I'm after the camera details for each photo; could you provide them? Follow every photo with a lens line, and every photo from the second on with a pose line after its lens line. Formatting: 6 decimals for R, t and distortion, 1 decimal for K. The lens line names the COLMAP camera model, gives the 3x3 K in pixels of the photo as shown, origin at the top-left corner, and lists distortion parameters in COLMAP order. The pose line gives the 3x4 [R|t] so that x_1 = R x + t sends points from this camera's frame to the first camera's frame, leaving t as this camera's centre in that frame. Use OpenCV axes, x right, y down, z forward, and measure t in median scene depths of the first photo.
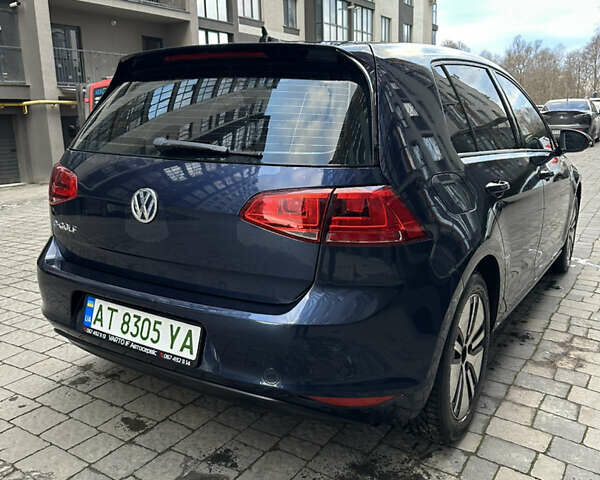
lens RADIAL K [[554.6, 0, 305.7], [0, 554.6, 242.1], [0, 0, 1]] dist [0.180927, -0.372988]
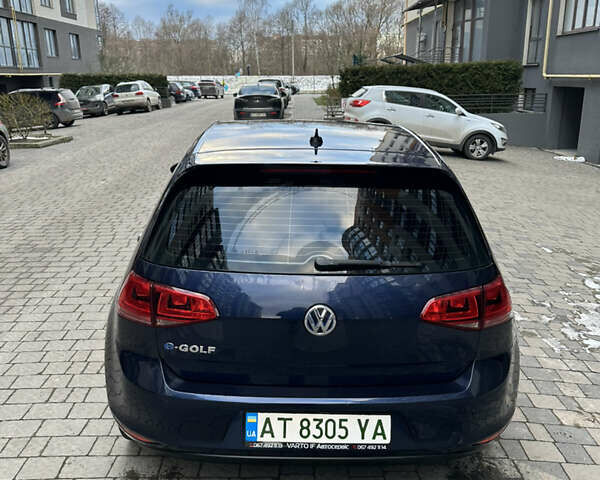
lens RADIAL K [[554.6, 0, 305.7], [0, 554.6, 242.1], [0, 0, 1]] dist [0.180927, -0.372988]
pose [[0.834867, -0.140547, 0.532207, -0.865694], [0.107800, 0.989878, 0.092307, -0.320920], [-0.539793, -0.019692, 0.841567, 0.088040]]
